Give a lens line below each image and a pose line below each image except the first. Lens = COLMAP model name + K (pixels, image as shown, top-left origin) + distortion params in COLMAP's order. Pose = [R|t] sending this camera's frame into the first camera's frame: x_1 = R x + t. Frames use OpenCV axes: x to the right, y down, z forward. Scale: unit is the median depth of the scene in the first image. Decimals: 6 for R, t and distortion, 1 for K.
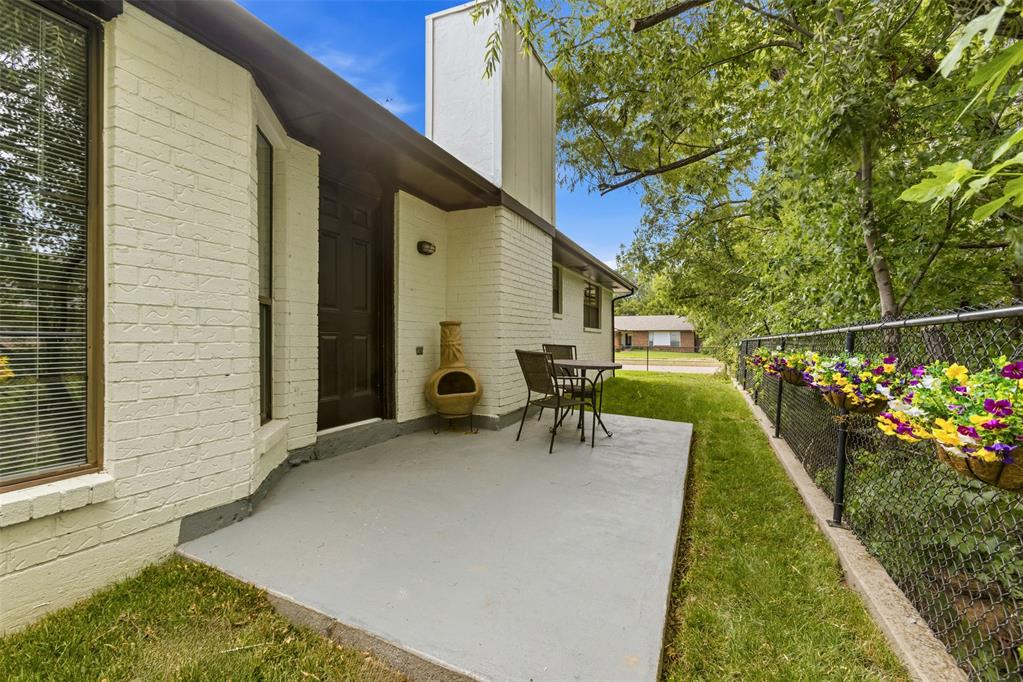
lens RADIAL K [[453.7, 0, 516.5], [0, 453.7, 334.2], [0, 0, 1]] dist [-0.009335, 0.000950]
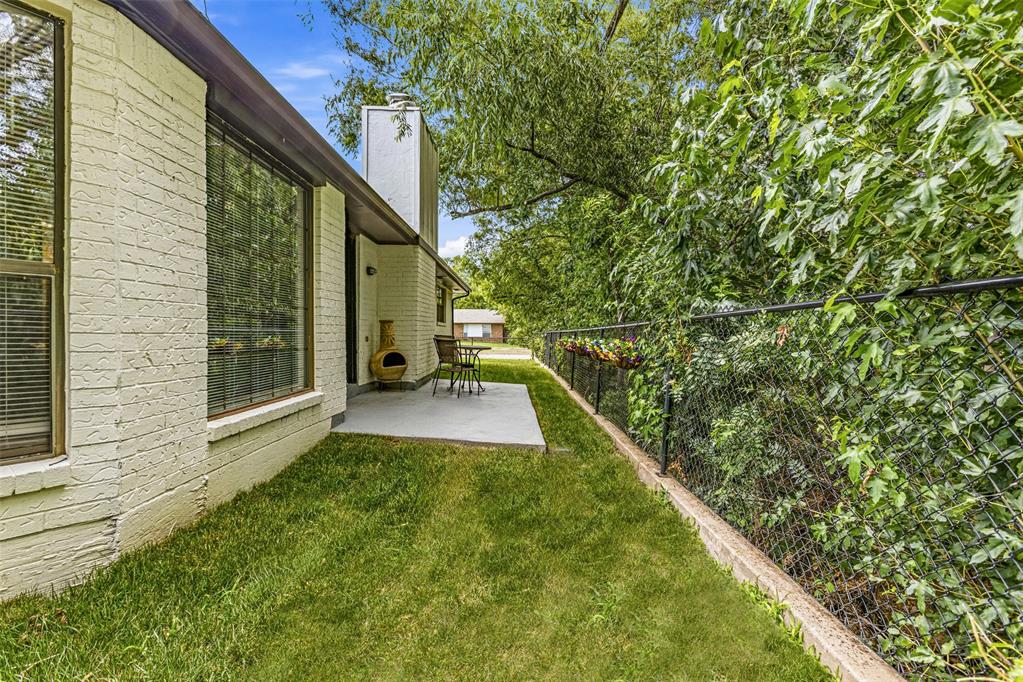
lens RADIAL K [[453.7, 0, 516.5], [0, 453.7, 334.2], [0, 0, 1]] dist [-0.009335, 0.000950]
pose [[0.916536, 0.000111, 0.399953, -0.344099], [-0.007609, 0.999824, 0.017160, -0.009055], [-0.399880, -0.018771, 0.916375, -0.556442]]
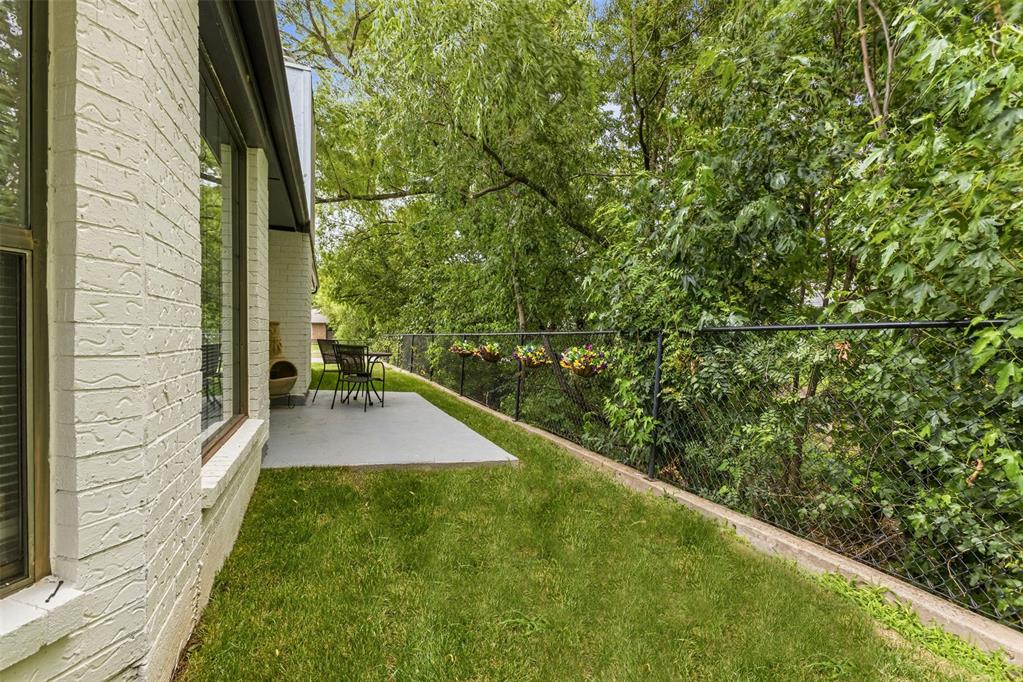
lens RADIAL K [[455.8, 0, 513.4], [0, 455.8, 341.0], [0, 0, 1]] dist [-0.002464, -0.000026]
pose [[0.704843, -0.002901, 0.709357, -0.548521], [-0.020130, 0.999507, 0.024089, -0.017852], [-0.709078, -0.031258, 0.704437, -0.349460]]
